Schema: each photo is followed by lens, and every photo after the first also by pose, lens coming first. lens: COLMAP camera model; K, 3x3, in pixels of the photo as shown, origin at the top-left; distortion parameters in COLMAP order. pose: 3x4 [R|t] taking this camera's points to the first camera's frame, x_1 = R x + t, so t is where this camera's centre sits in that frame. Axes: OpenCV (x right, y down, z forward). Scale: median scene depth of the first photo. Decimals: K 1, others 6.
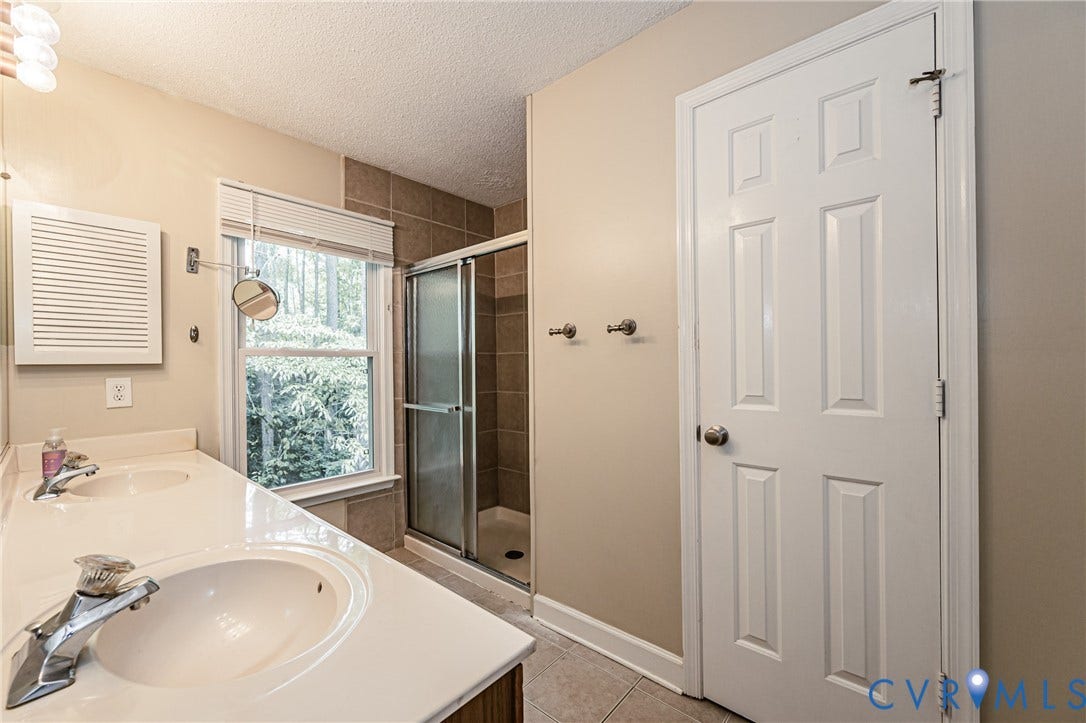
lens RADIAL K [[437.5, 0, 537.4], [0, 437.5, 359.5], [0, 0, 1]] dist [0.002661, -0.000117]
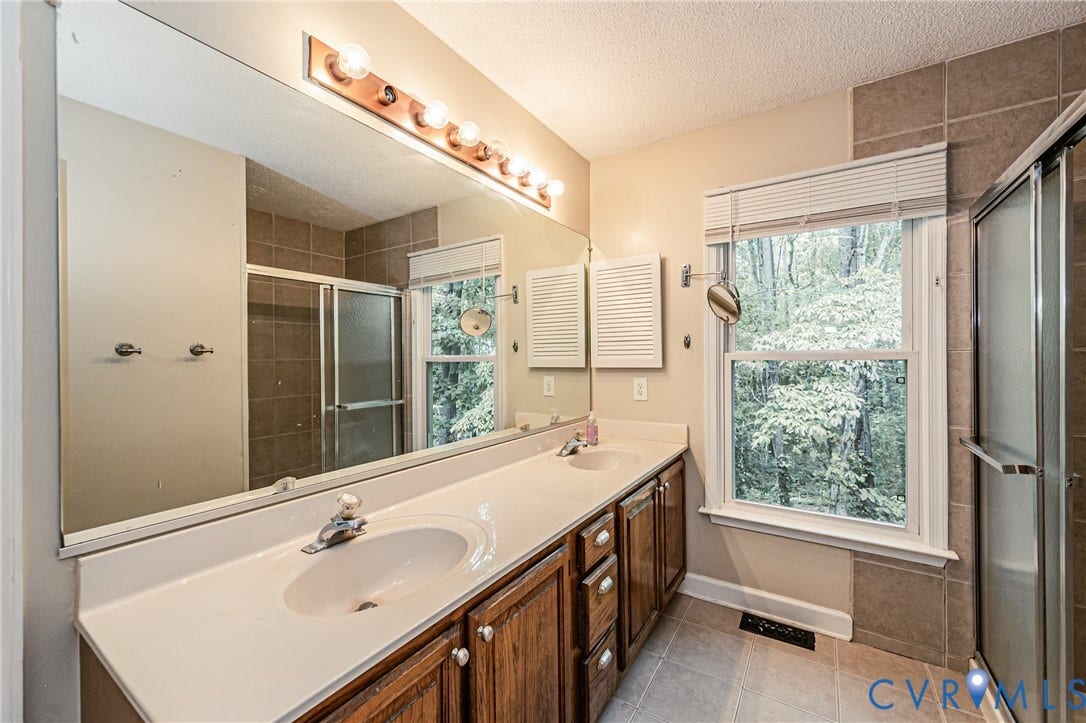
lens RADIAL K [[437.5, 0, 538.4], [0, 437.5, 367.9], [0, 0, 1]] dist [0.002661, -0.000117]
pose [[0.145654, 0.013569, -0.989243, 0.212356], [0.003579, 0.999892, 0.014242, -0.005667], [0.989329, -0.005615, 0.145590, 0.356381]]
